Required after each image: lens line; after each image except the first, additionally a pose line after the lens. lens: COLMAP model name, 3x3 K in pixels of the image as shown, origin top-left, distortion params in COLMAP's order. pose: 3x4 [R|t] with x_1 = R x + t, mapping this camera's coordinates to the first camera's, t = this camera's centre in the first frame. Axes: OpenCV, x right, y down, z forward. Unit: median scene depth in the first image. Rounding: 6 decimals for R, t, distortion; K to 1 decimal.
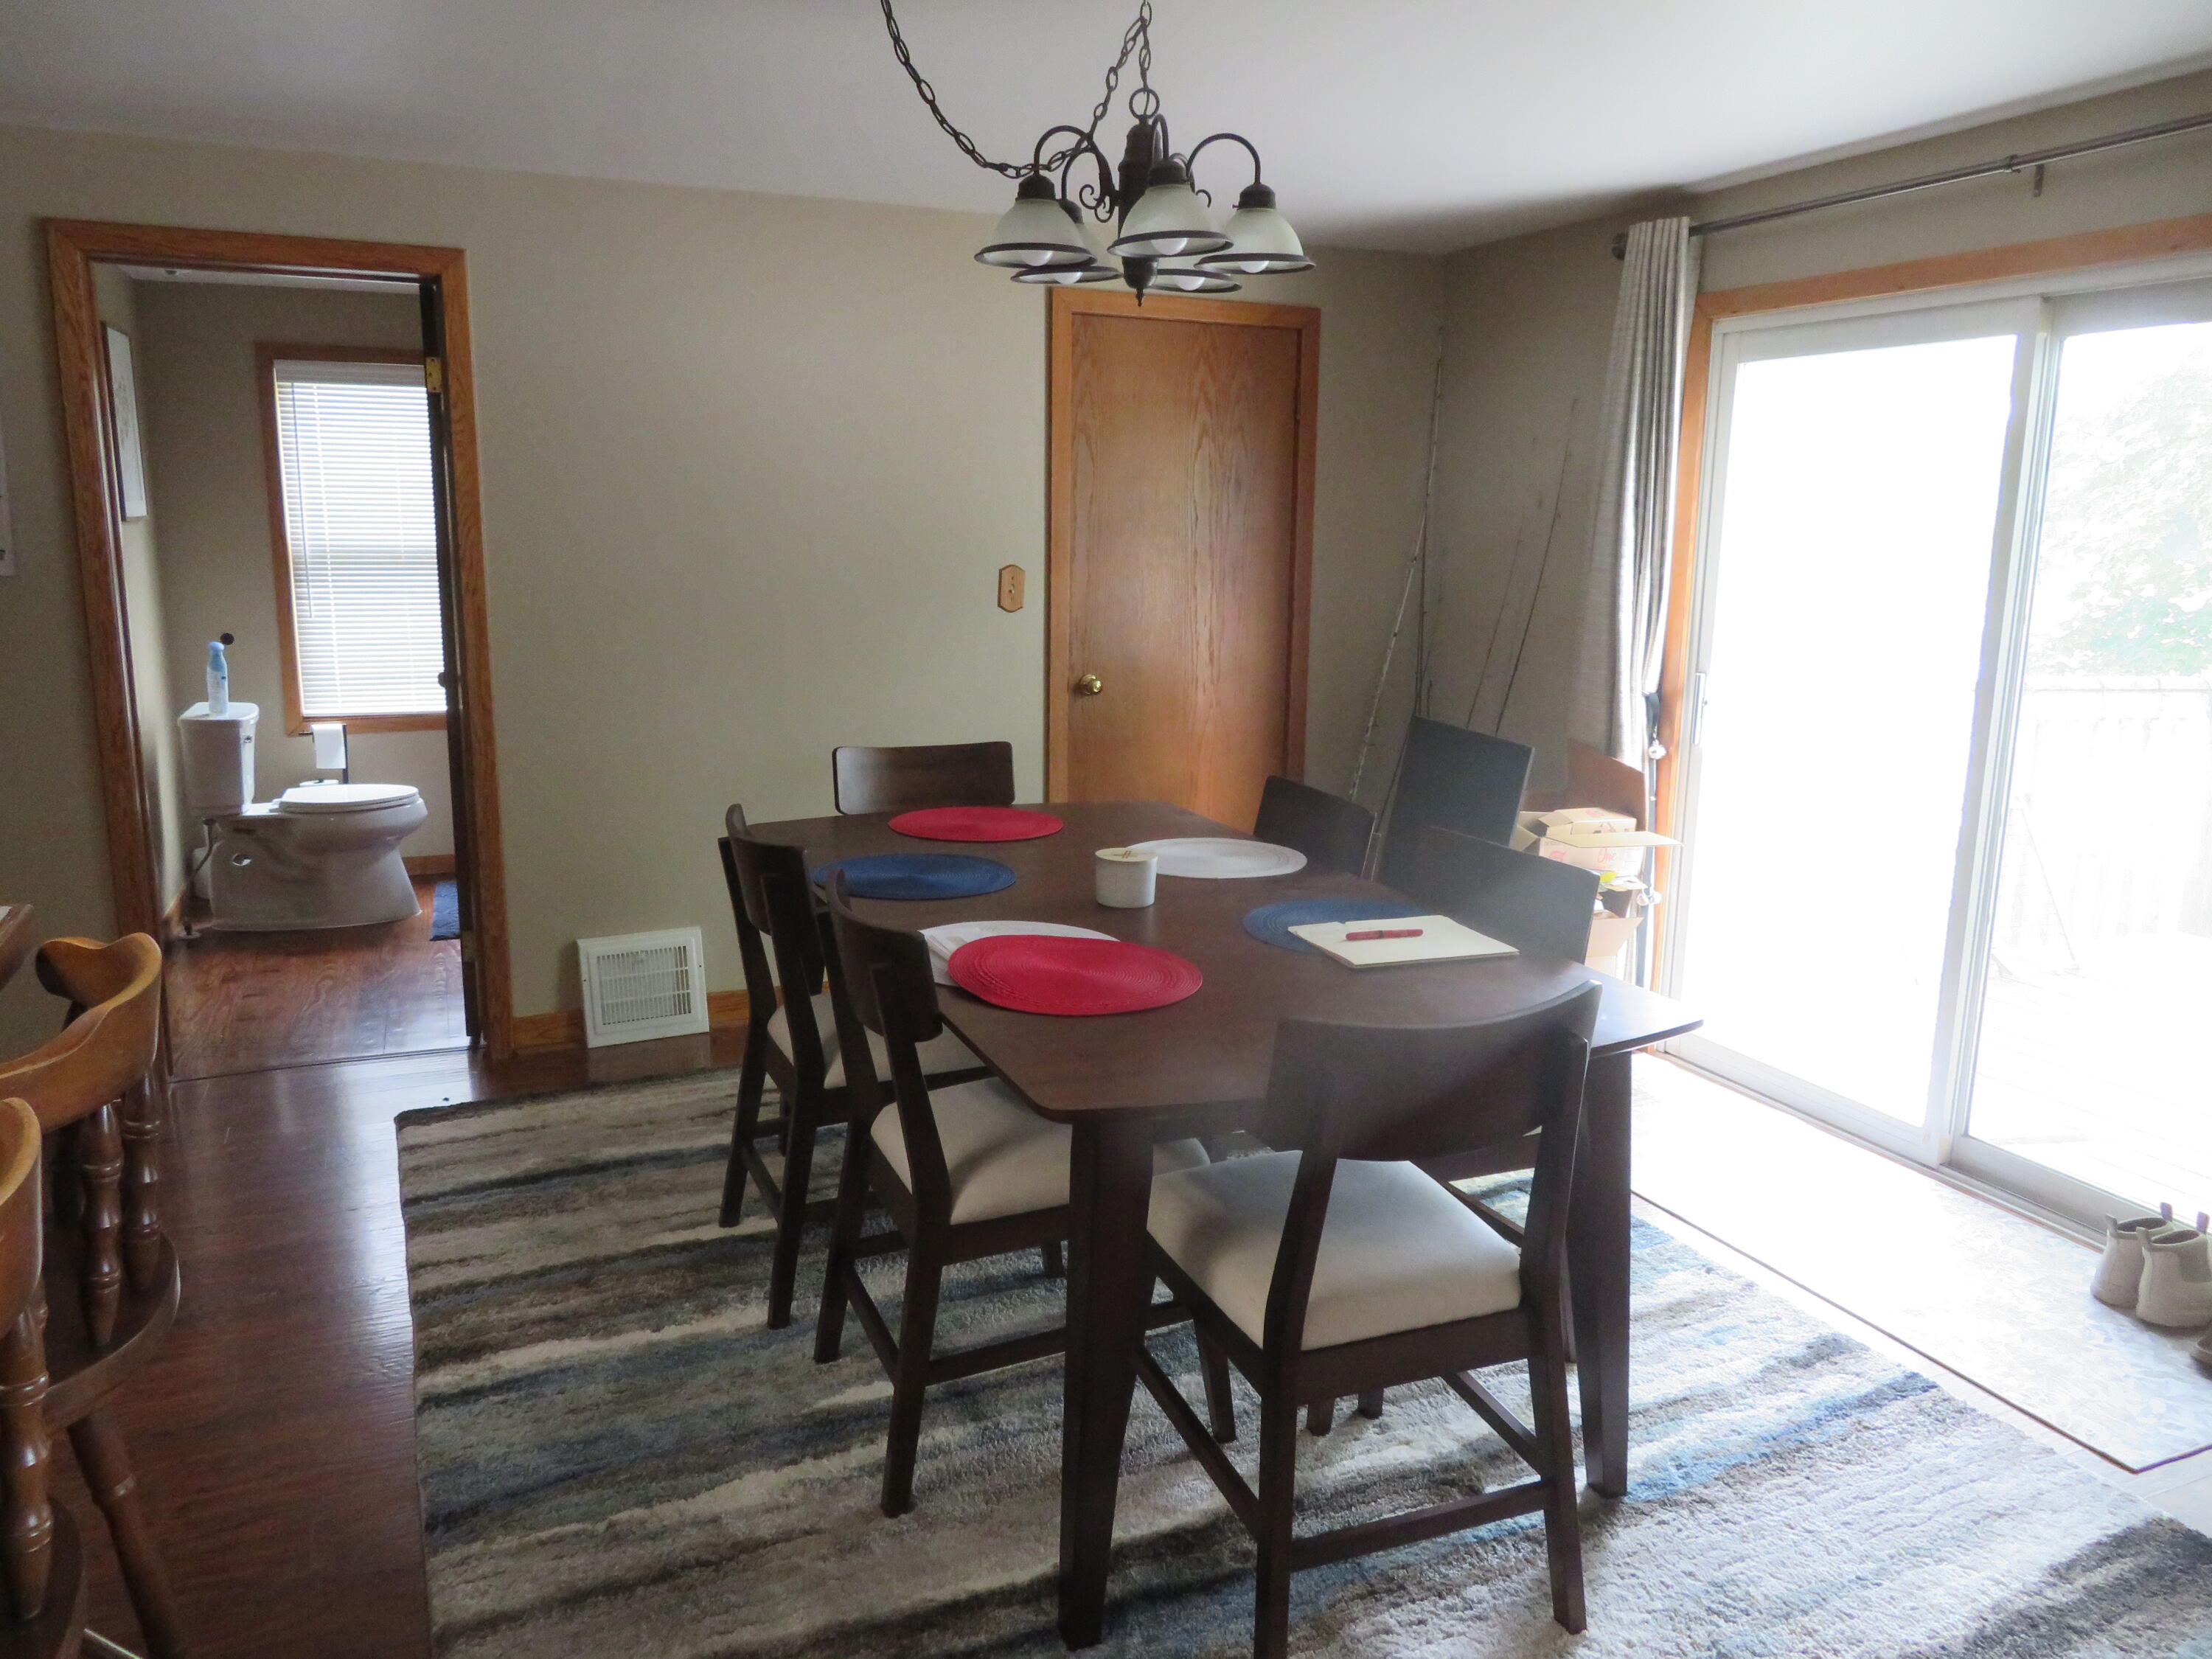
lens RADIAL K [[1570.2, 0, 1106.0], [0, 1570.2, 829.5], [0, 0, 1]] dist [-0.008492, 0.000594]
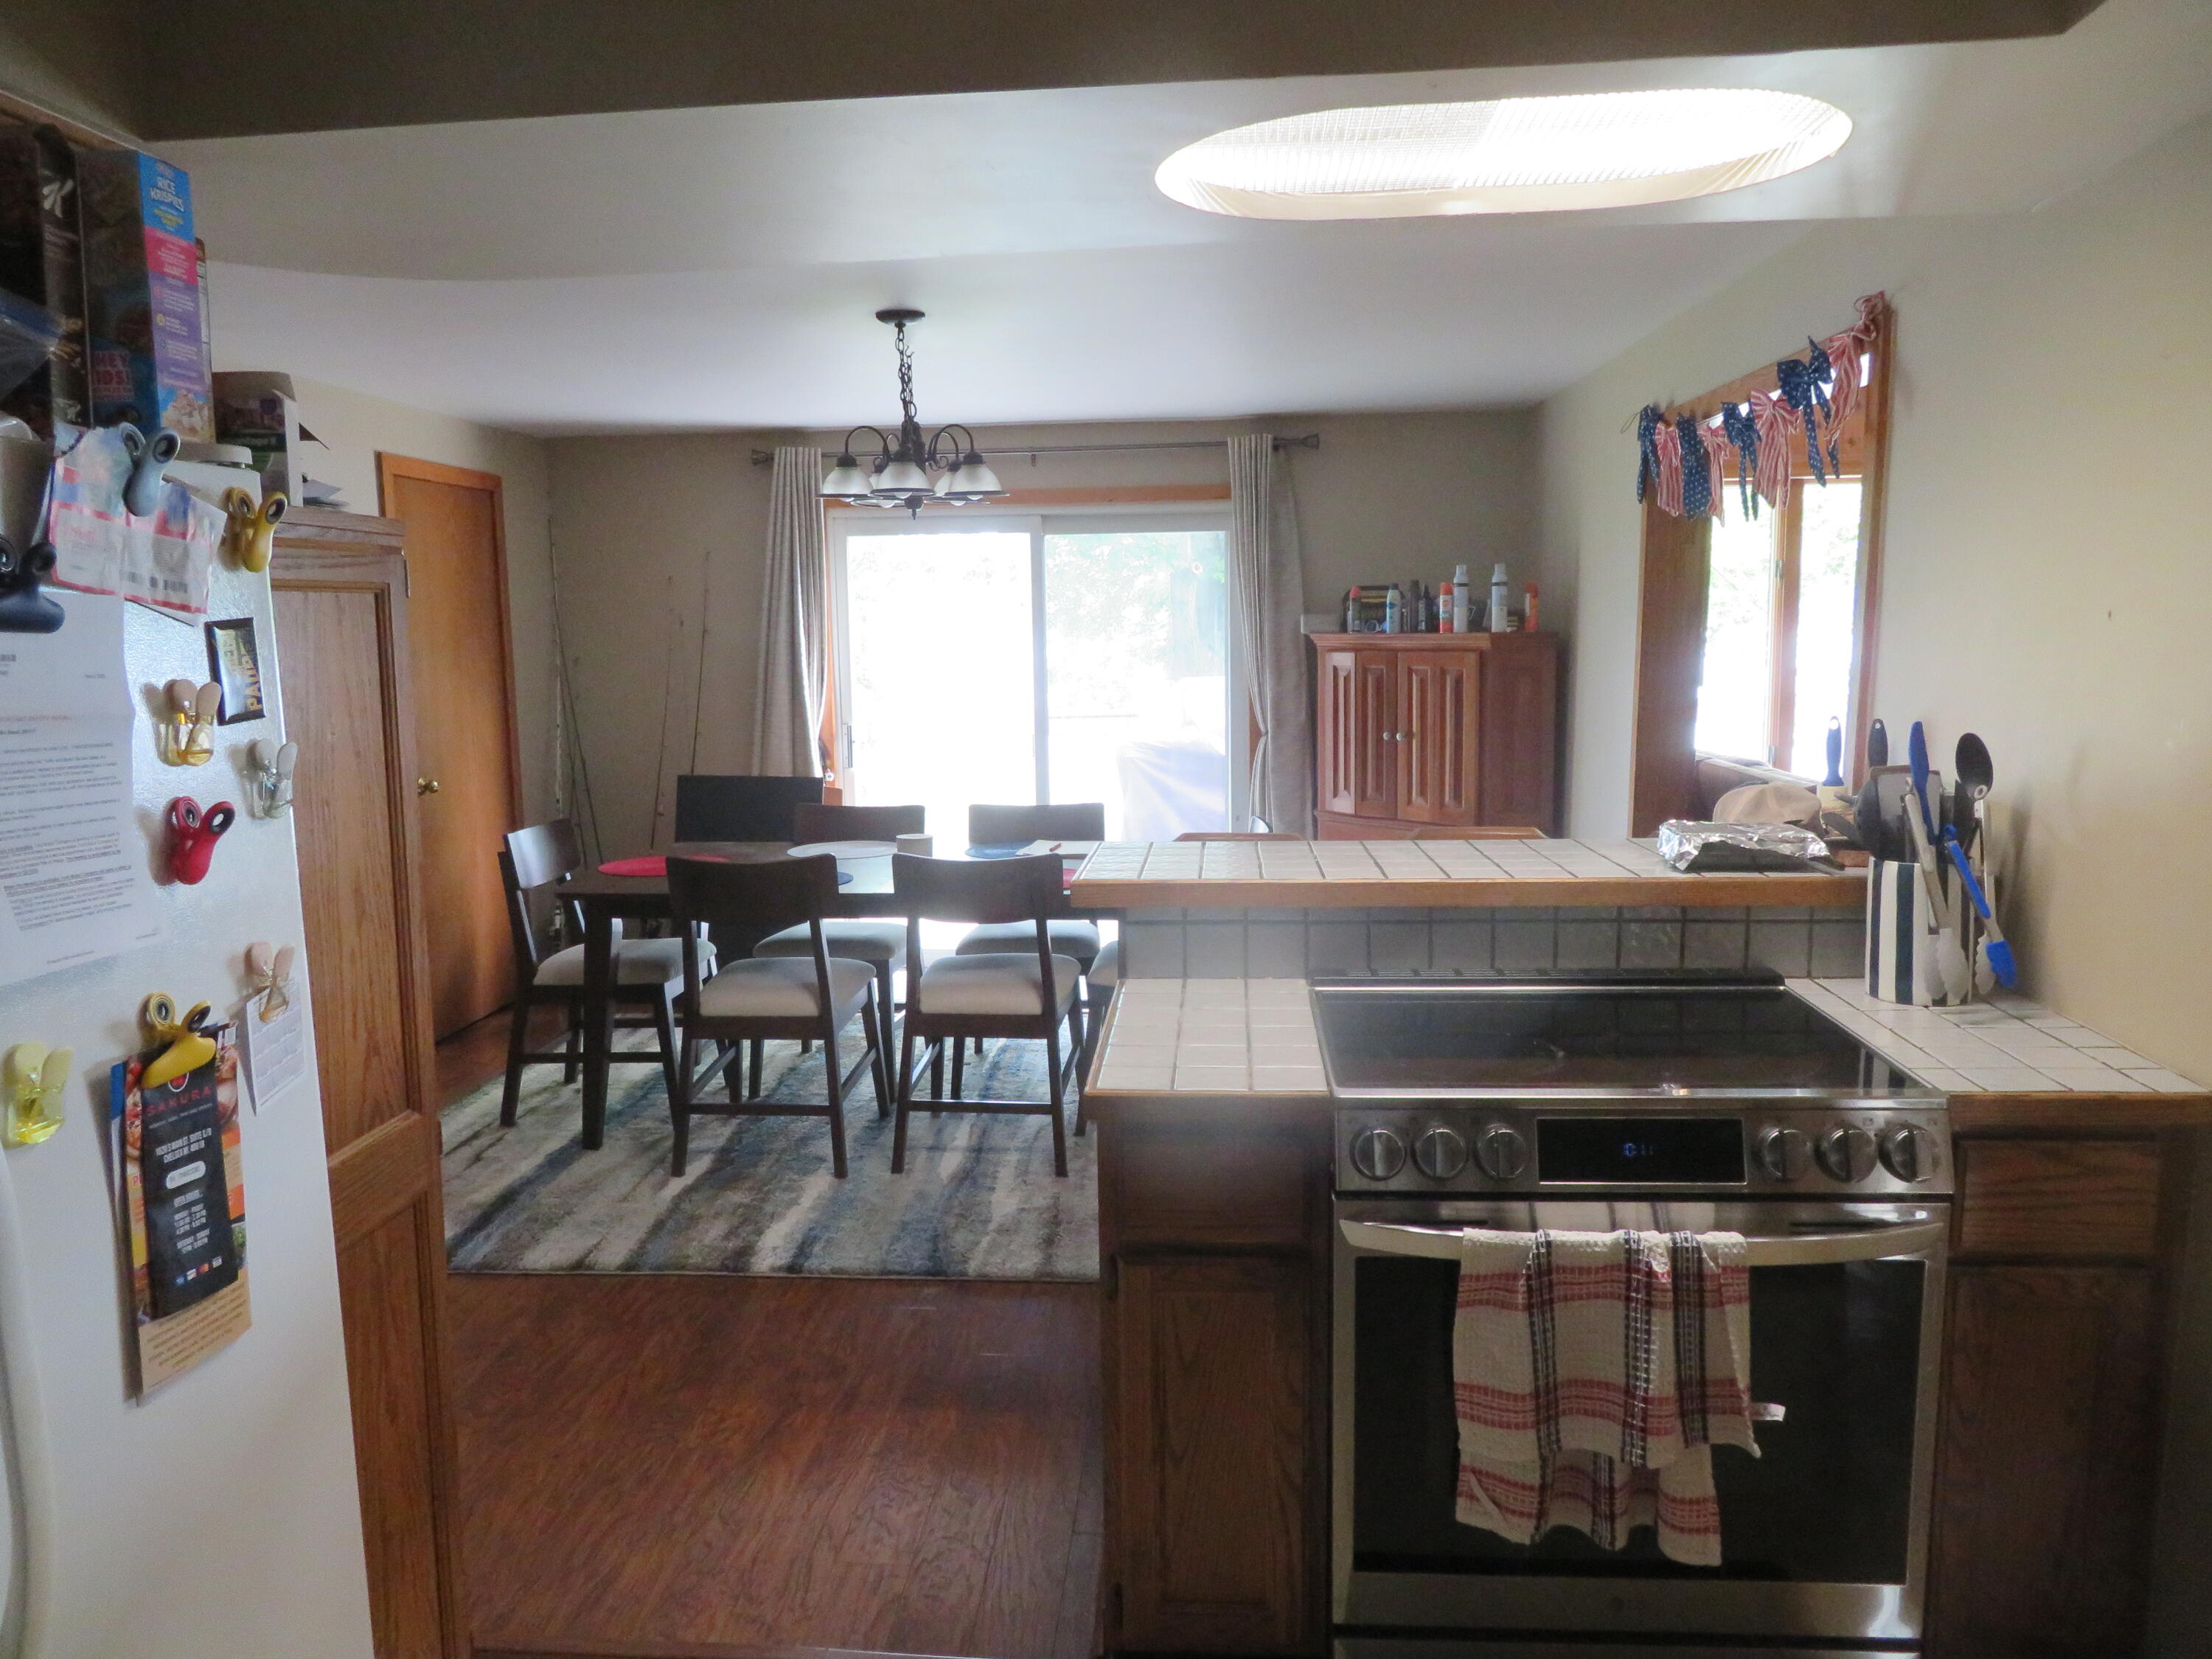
lens RADIAL K [[1570.2, 0, 1106.0], [0, 1570.2, 829.5], [0, 0, 1]] dist [-0.008492, 0.000594]
pose [[0.474983, -0.135133, 0.869557, -0.940918], [0.194956, 0.979744, 0.045764, -0.018956], [-0.858128, 0.147788, 0.491707, 0.001846]]
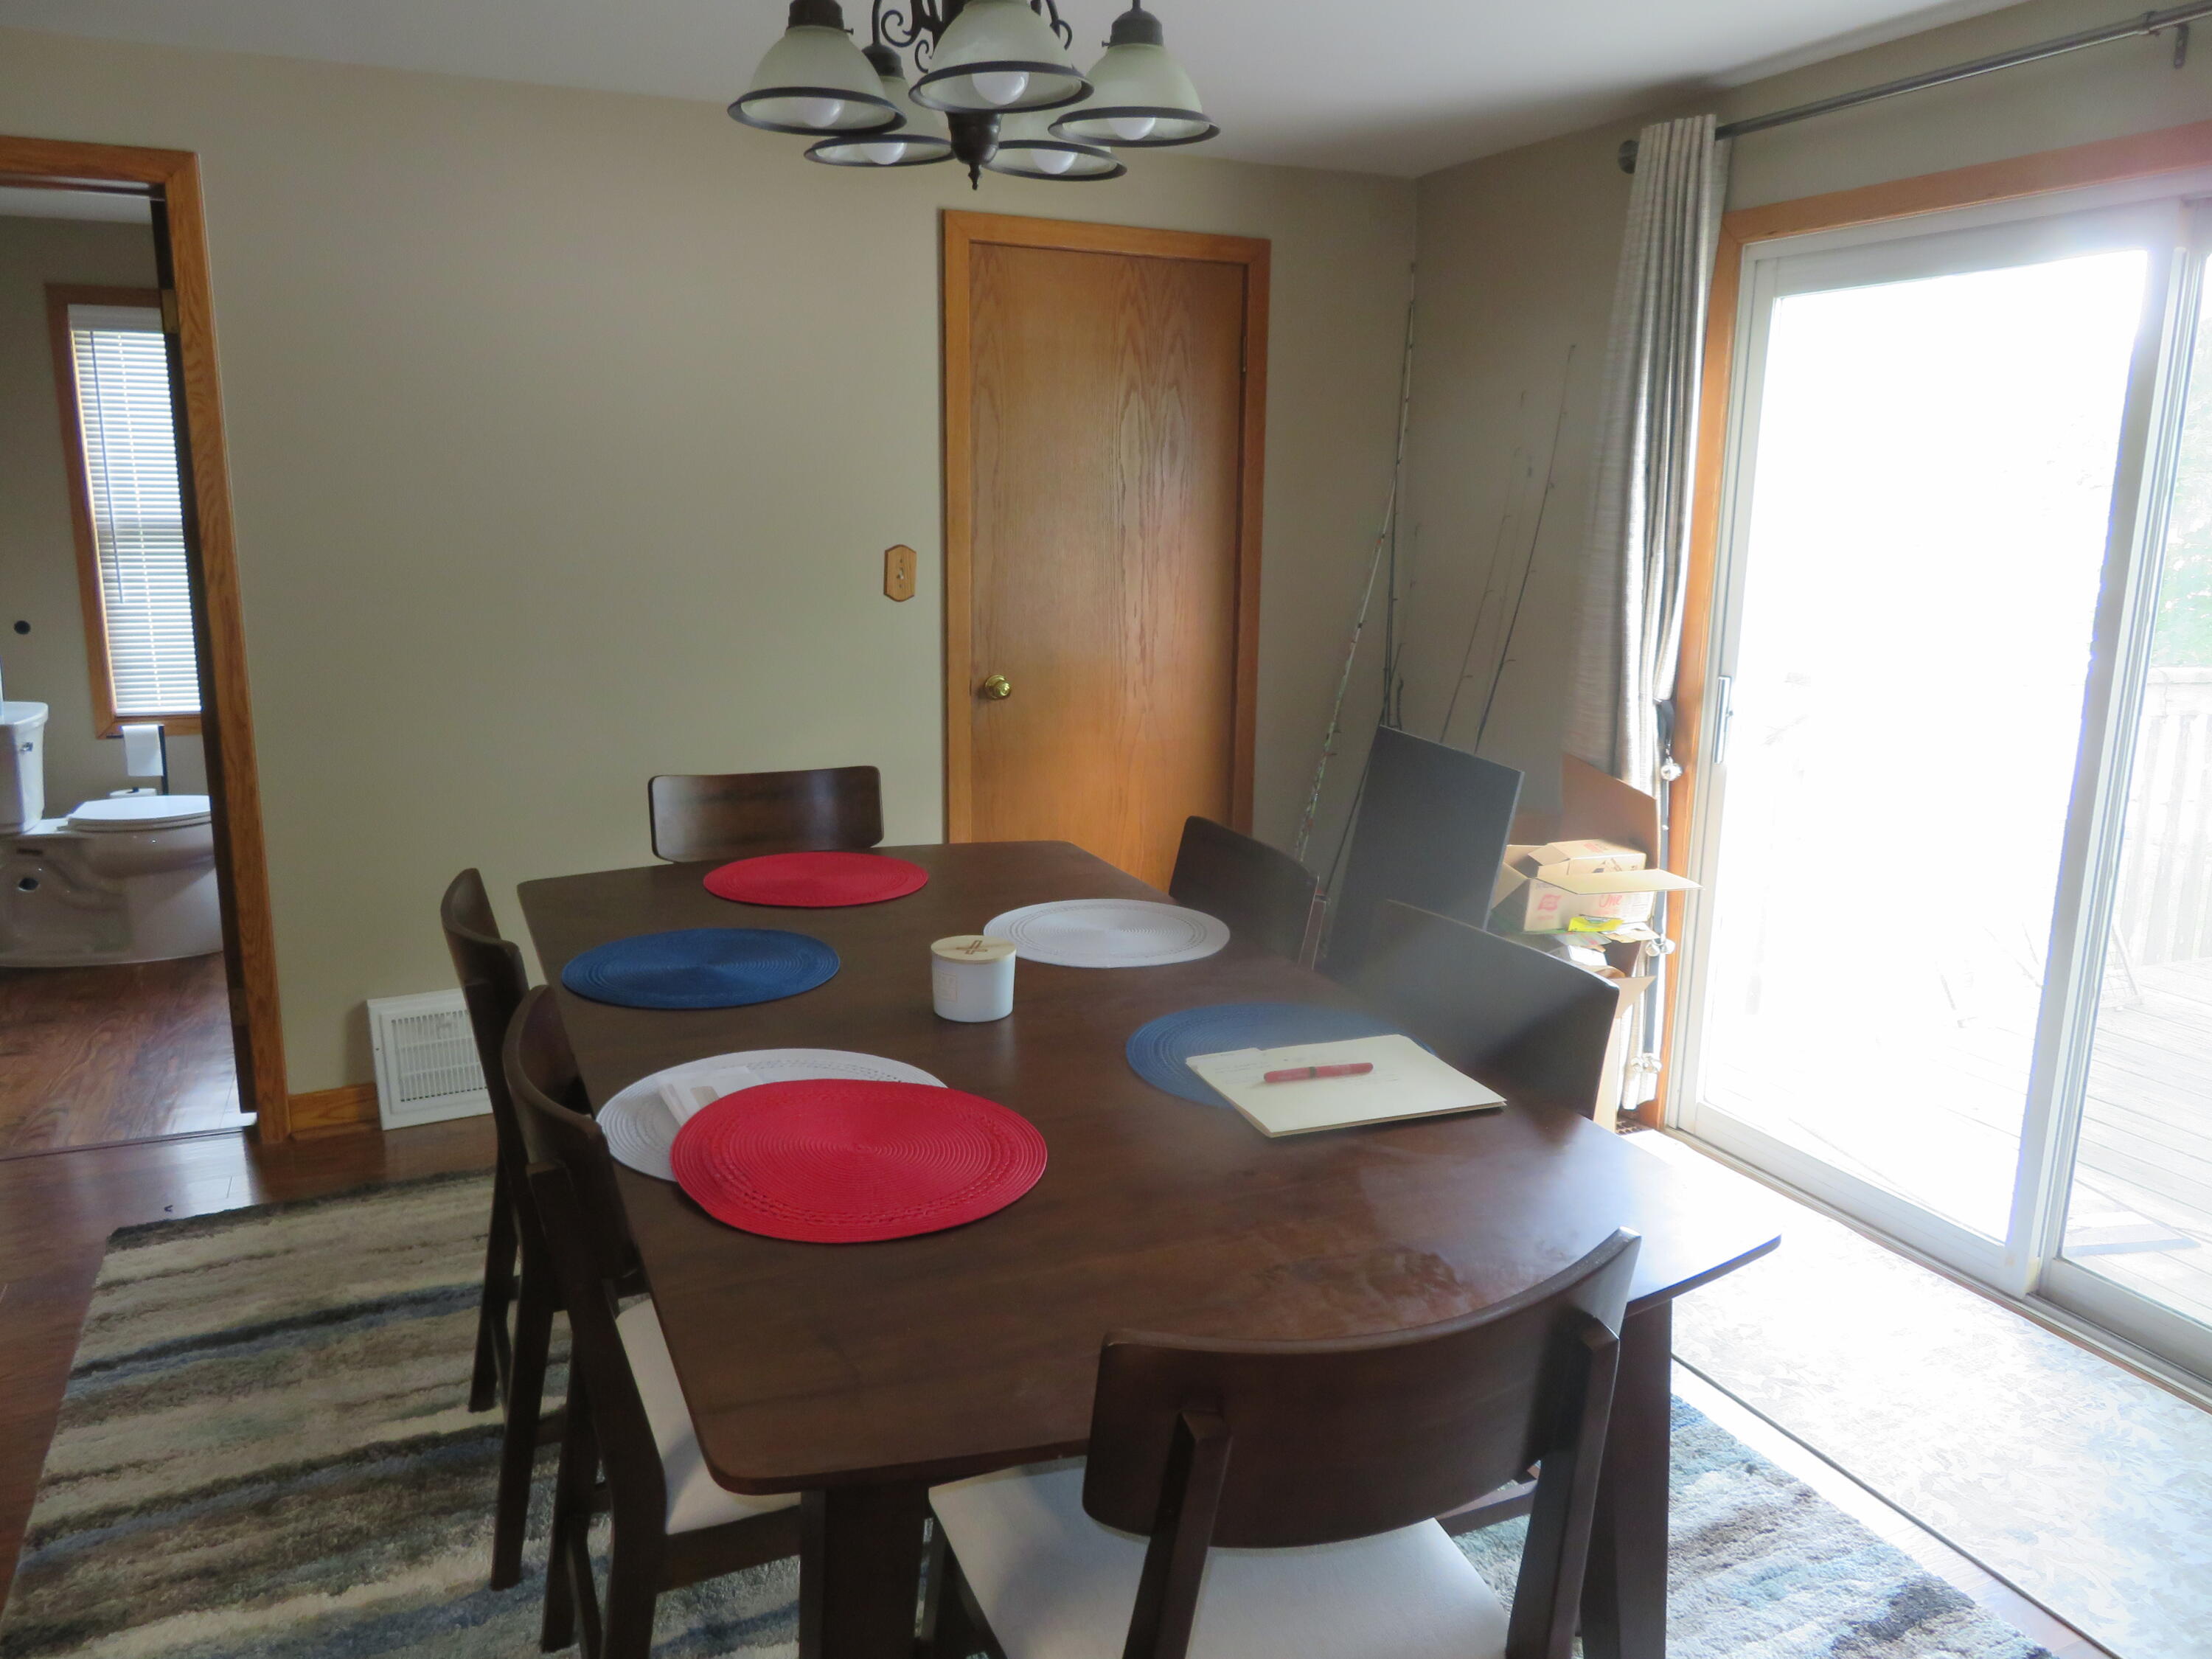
lens RADIAL K [[1579.1, 0, 1106.0], [0, 1579.1, 829.5], [0, 0, 1]] dist [-0.000370, 0.001004]
pose [[0.999929, -0.002108, 0.011721, 0.046139], [0.001924, 0.999876, 0.015634, -0.034620], [-0.011752, -0.015610, 0.999809, 0.179565]]
